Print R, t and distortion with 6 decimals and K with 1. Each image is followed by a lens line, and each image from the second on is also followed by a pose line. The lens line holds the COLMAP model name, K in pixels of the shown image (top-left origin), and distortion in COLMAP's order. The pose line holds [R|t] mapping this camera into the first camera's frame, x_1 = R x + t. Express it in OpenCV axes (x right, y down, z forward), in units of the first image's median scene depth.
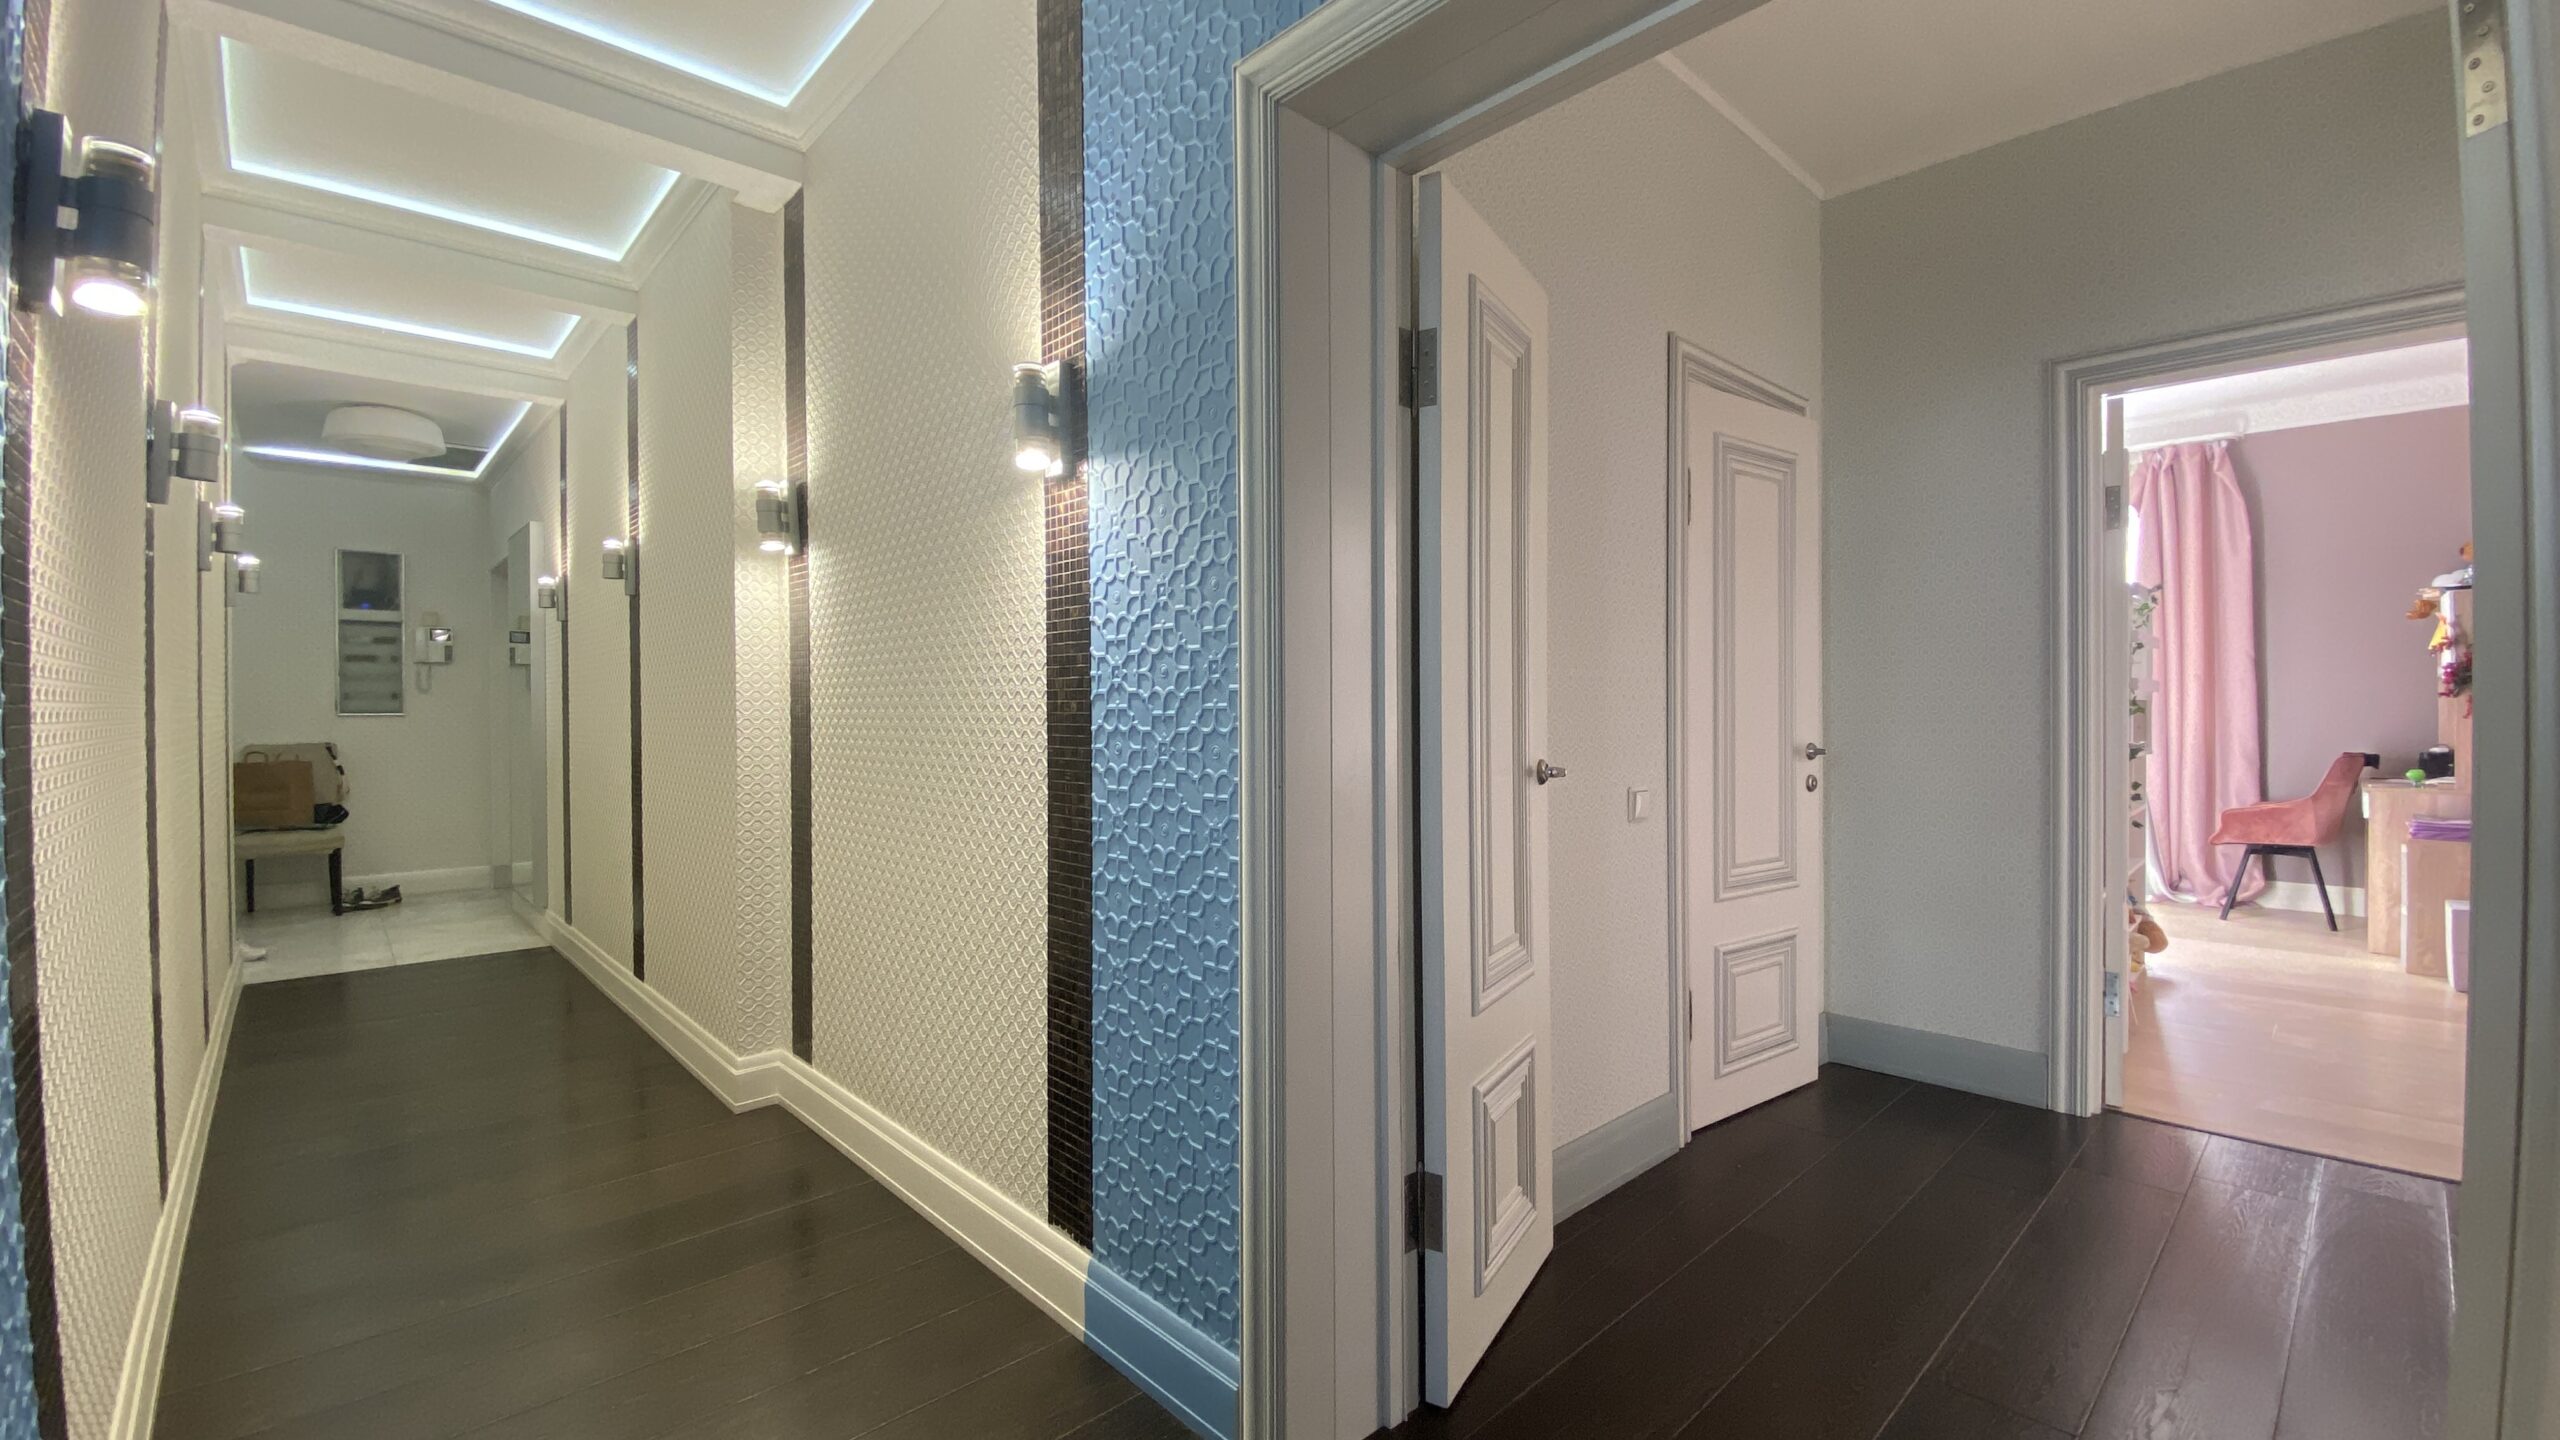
lens RADIAL K [[1040.8, 0, 1267.9], [0, 1040.8, 702.0], [0, 0, 1]] dist [0.008033, -0.015823]
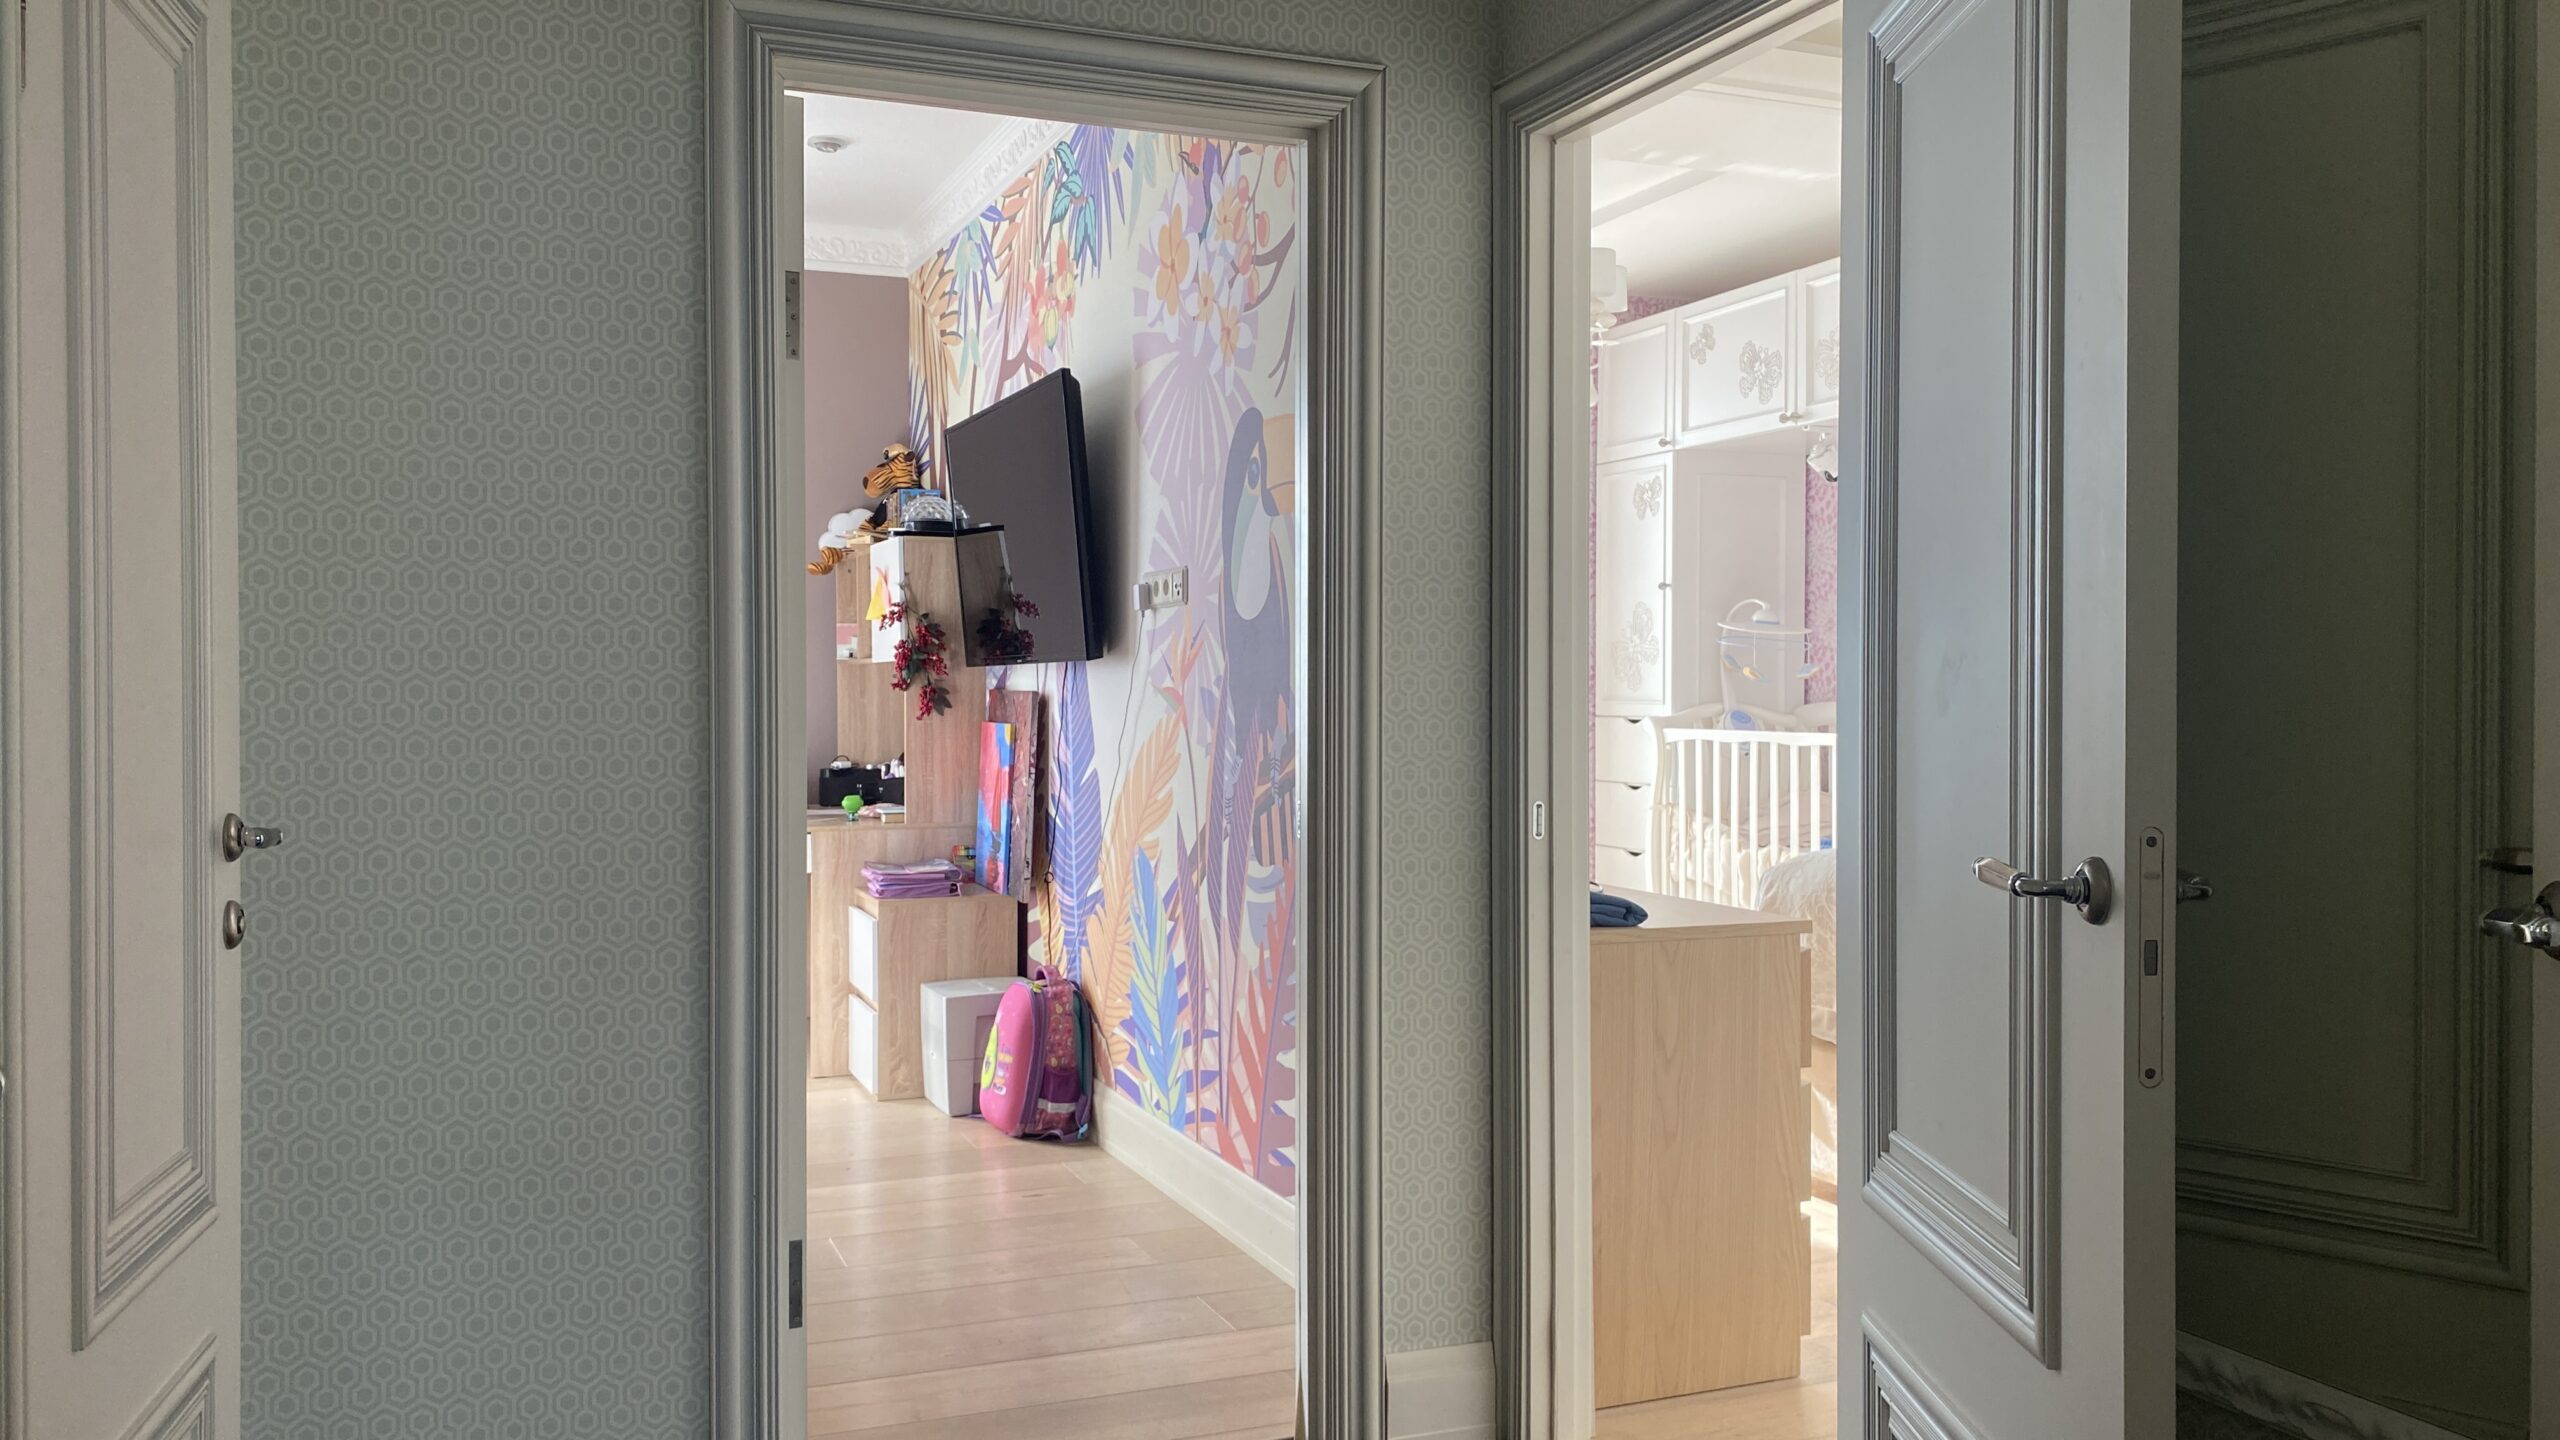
lens RADIAL K [[1947.2, 0, 1256.2], [0, 1947.2, 722.5], [0, 0, 1]] dist [0.040335, -0.045828]
pose [[0.360857, -0.012666, 0.932535, 0.007547], [-0.003014, 0.999887, 0.014747, -0.002617], [-0.932616, -0.008132, 0.360778, 0.254903]]
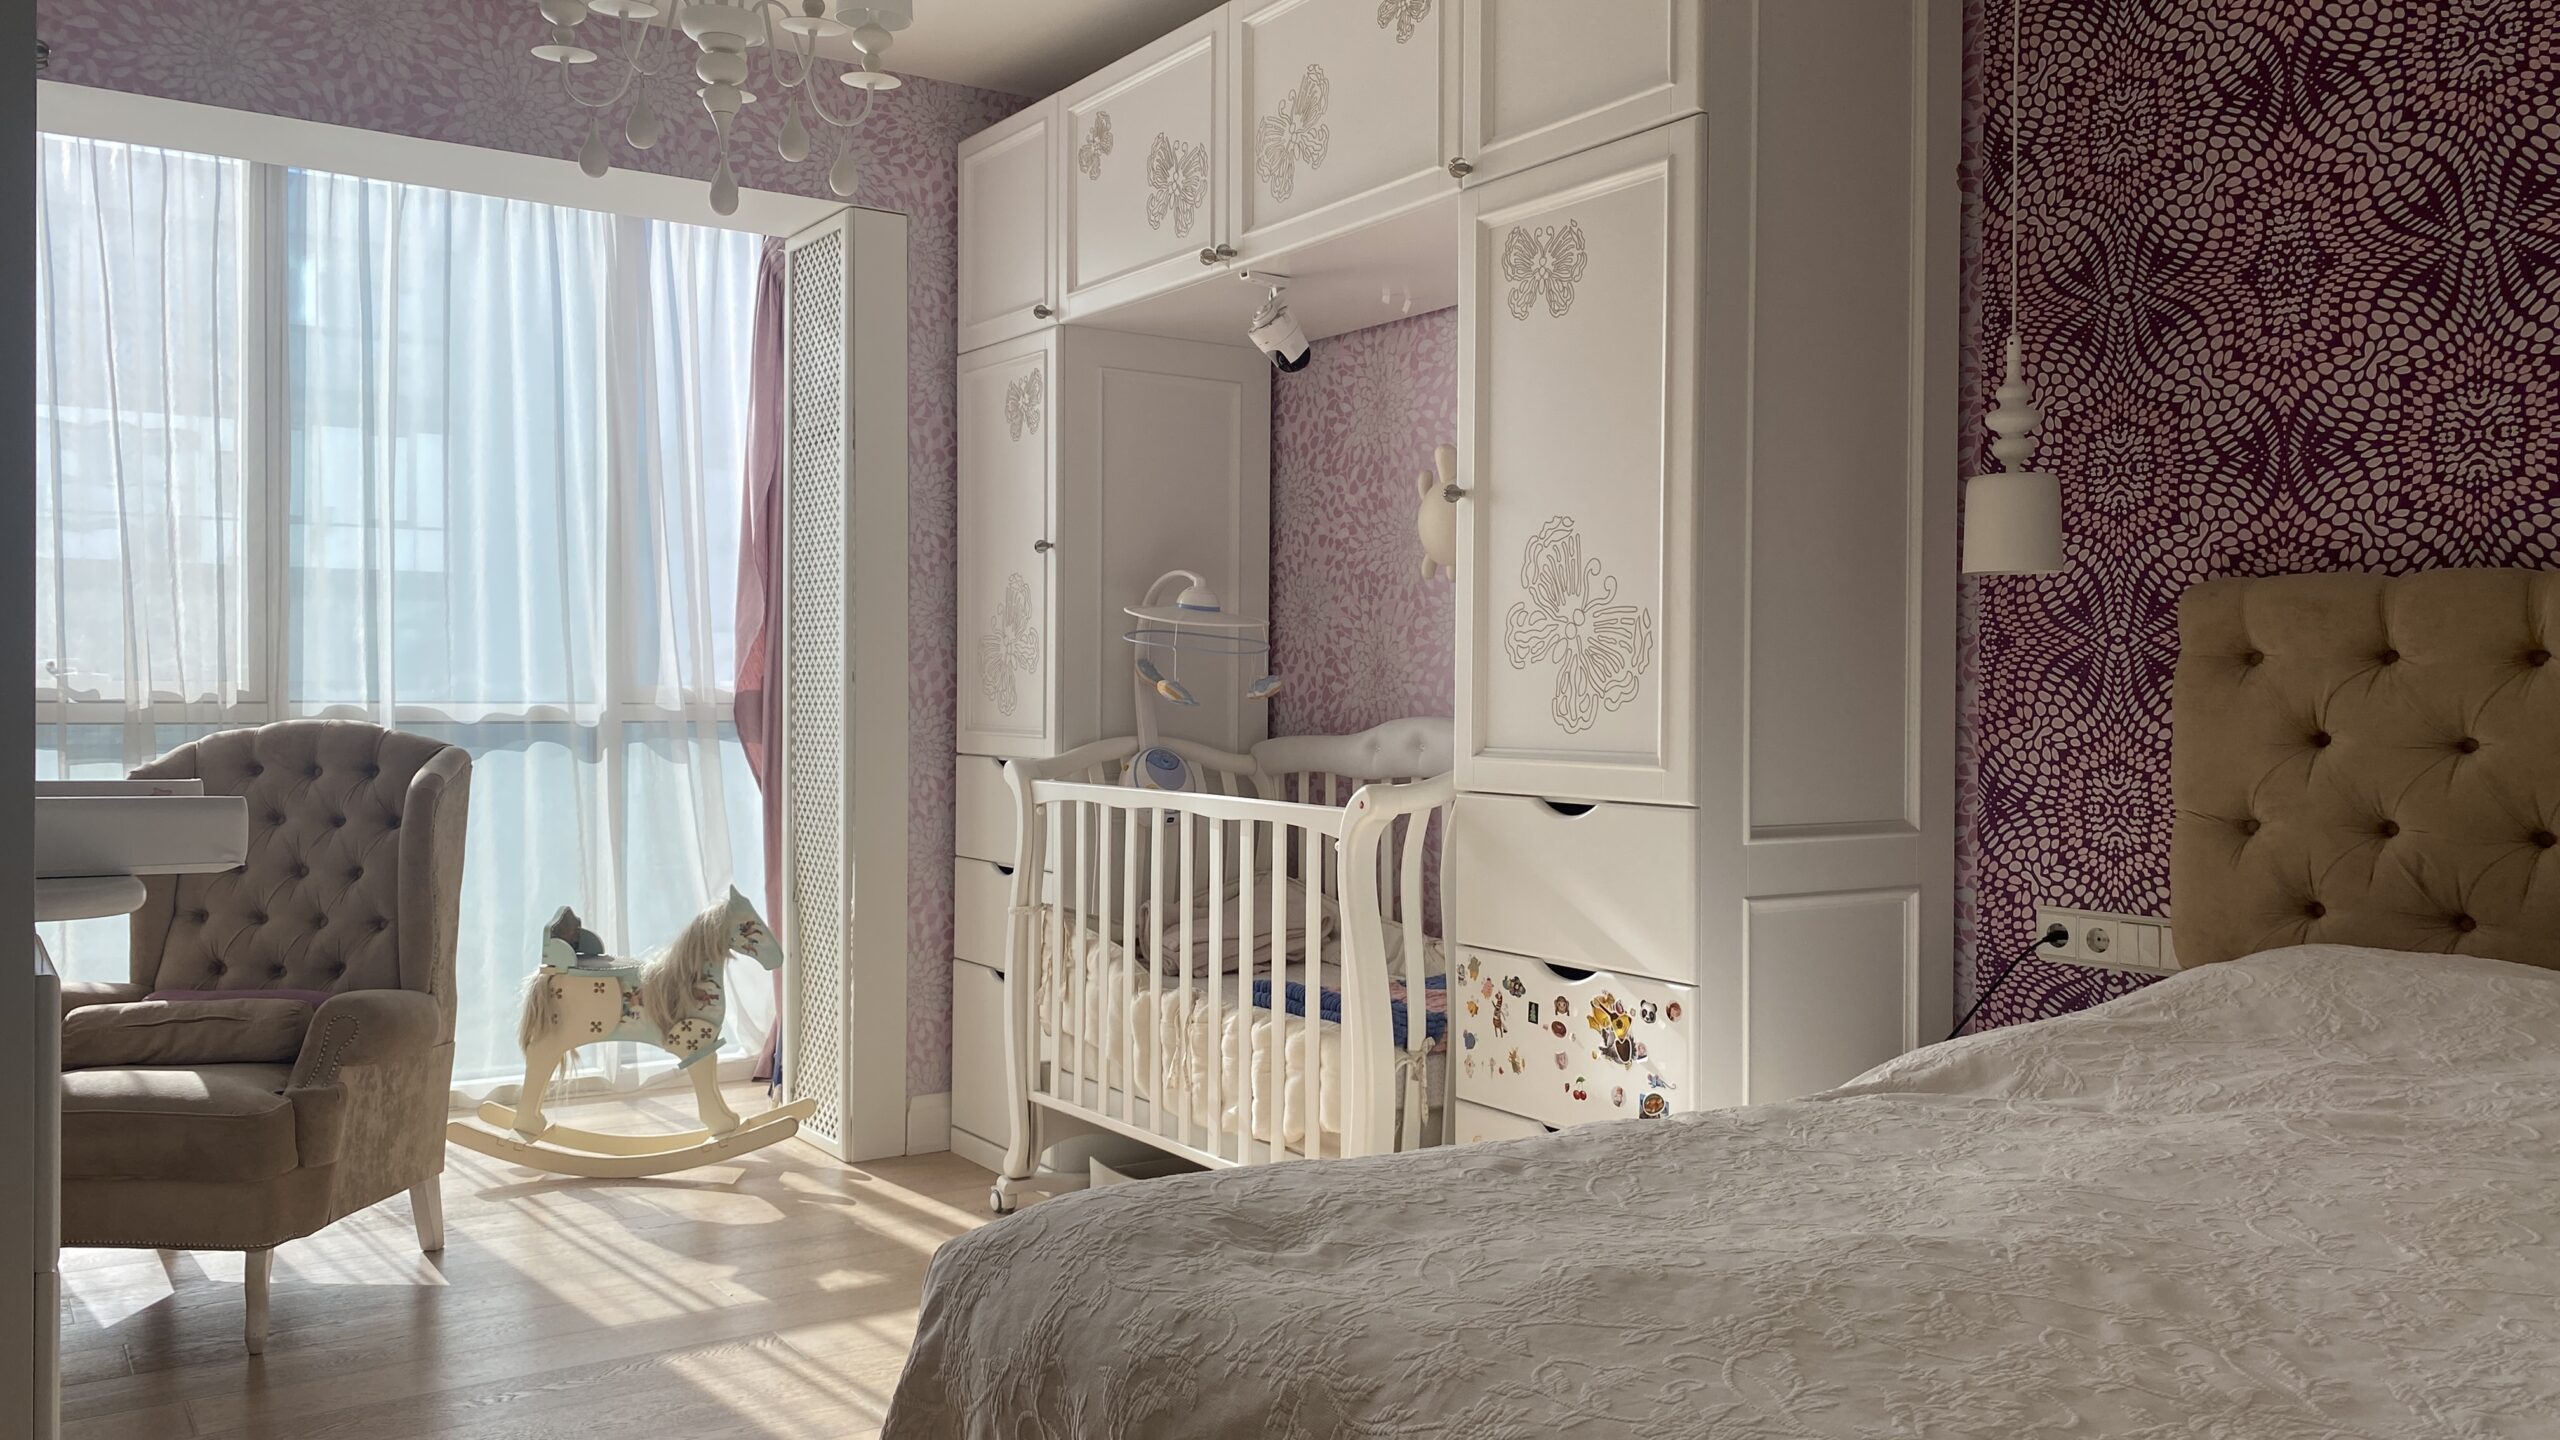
lens RADIAL K [[1947.2, 0, 1259.1], [0, 1947.2, 721.6], [0, 0, 1]] dist [0.040335, -0.045828]
pose [[0.160046, -0.009474, 0.987064, 0.614766], [-0.010420, 0.999882, 0.011286, -0.014737], [-0.987055, -0.012092, 0.159928, 0.254969]]
